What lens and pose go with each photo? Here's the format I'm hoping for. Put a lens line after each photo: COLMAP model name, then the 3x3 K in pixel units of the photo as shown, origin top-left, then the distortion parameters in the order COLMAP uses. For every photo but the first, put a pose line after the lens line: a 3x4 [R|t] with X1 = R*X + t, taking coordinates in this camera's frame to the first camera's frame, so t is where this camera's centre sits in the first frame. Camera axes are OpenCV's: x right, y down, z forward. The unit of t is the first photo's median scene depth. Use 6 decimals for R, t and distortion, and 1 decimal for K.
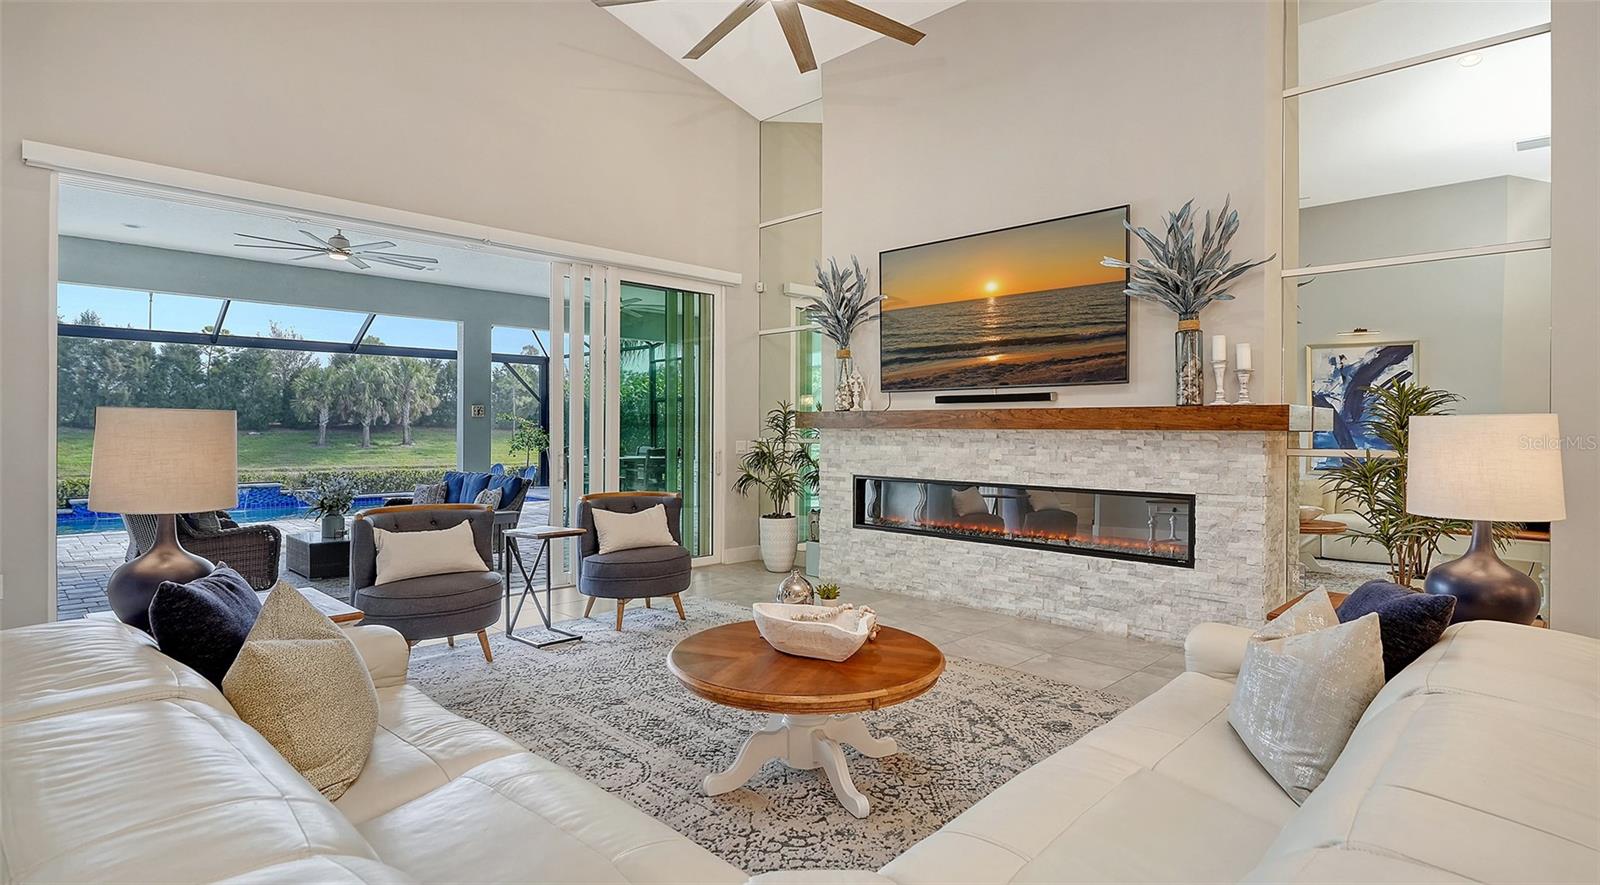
lens RADIAL K [[816.9, 0, 798.5], [0, 816.9, 433.5], [0, 0, 1]] dist [0.002186, -0.000149]
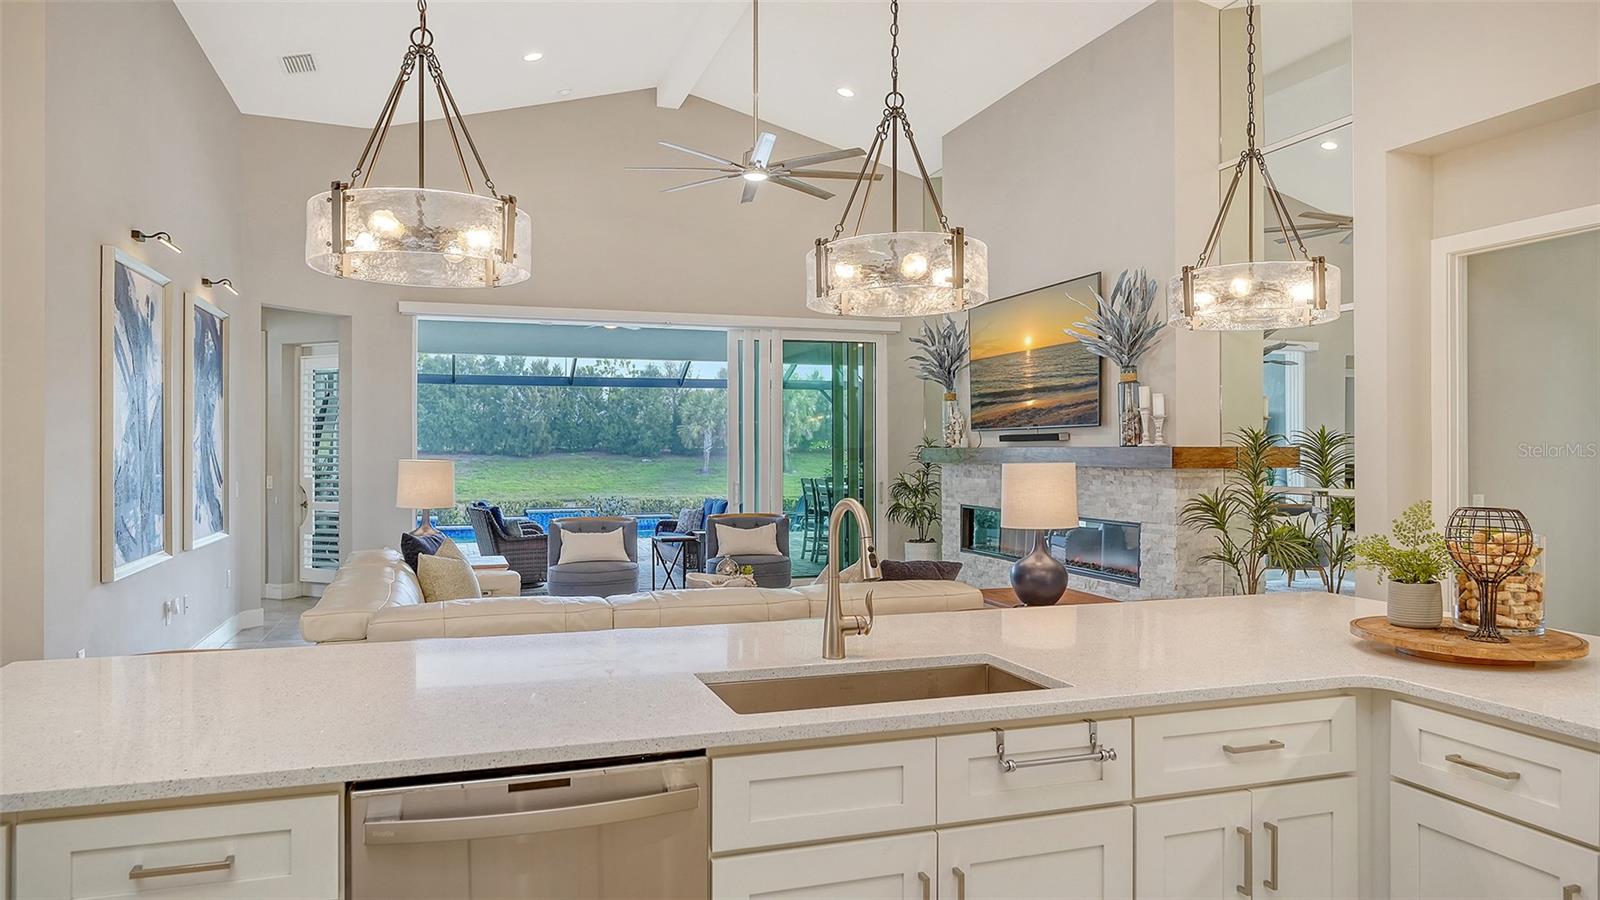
lens RADIAL K [[1065.7, 0, 800.0], [0, 1065.7, 450.0], [0, 0, 1]] dist [0.001486, 0.000179]
pose [[0.893093, -0.006130, -0.449830, 0.657221], [0.002769, 0.999963, -0.008129, -0.015865], [0.449863, 0.006015, 0.893077, -0.507317]]
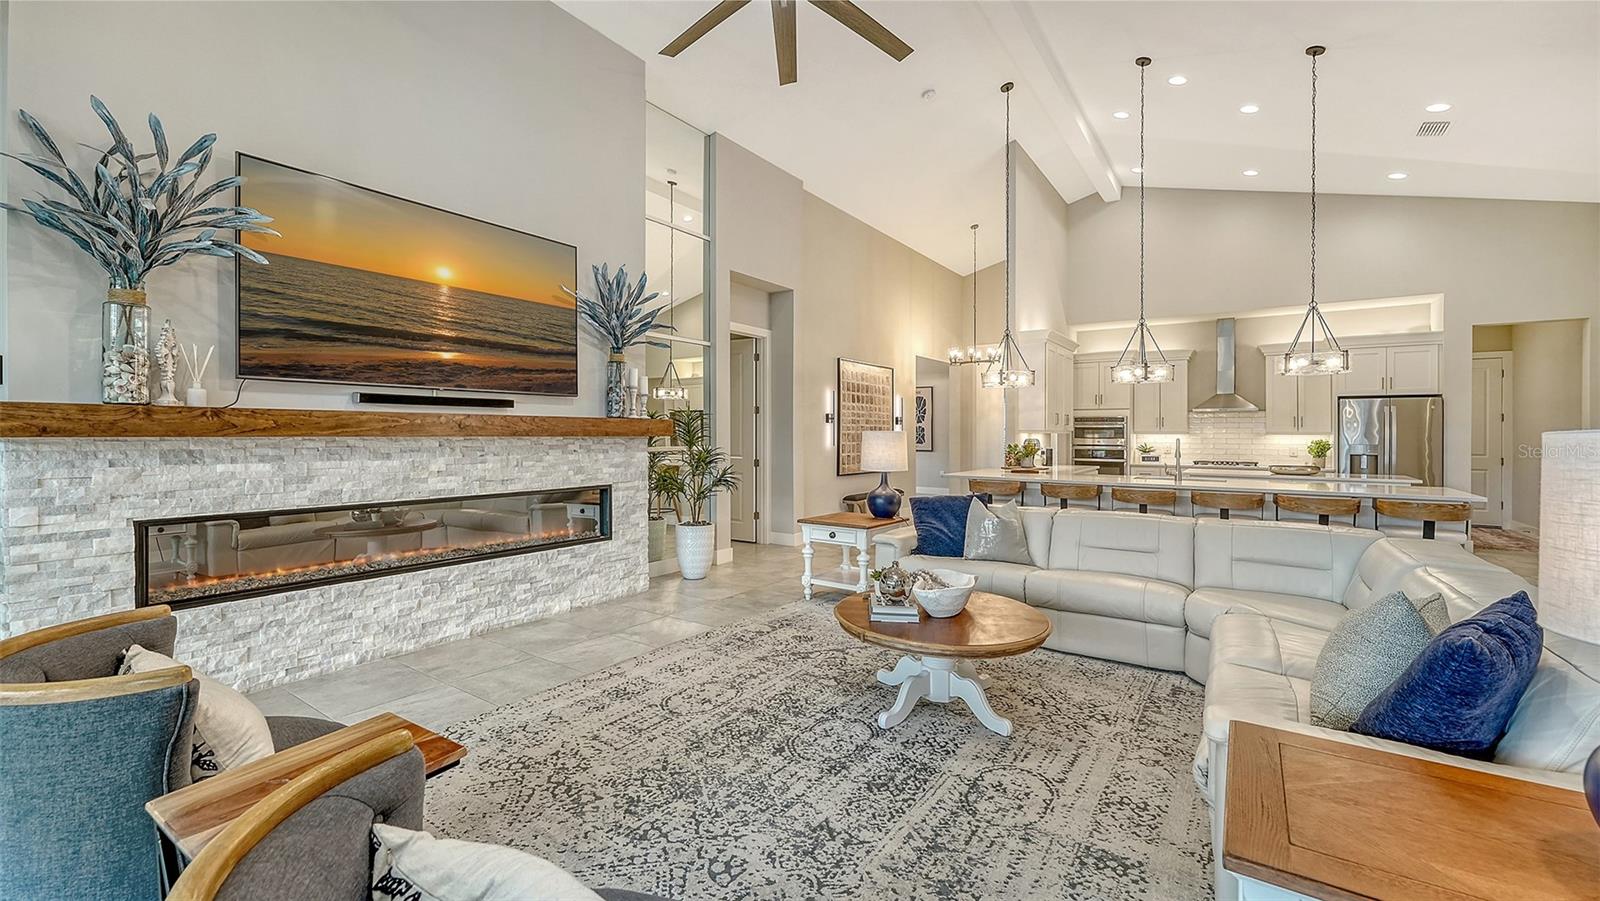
lens RADIAL K [[647.5, 0, 798.9], [0, 647.5, 442.3], [0, 0, 1]] dist [0.001671, 0.000038]
pose [[-0.176307, -0.020536, 0.984121, -0.543484], [-0.000126, 0.999783, 0.020840, -0.014249], [-0.984335, 0.003550, -0.176272, 0.792633]]
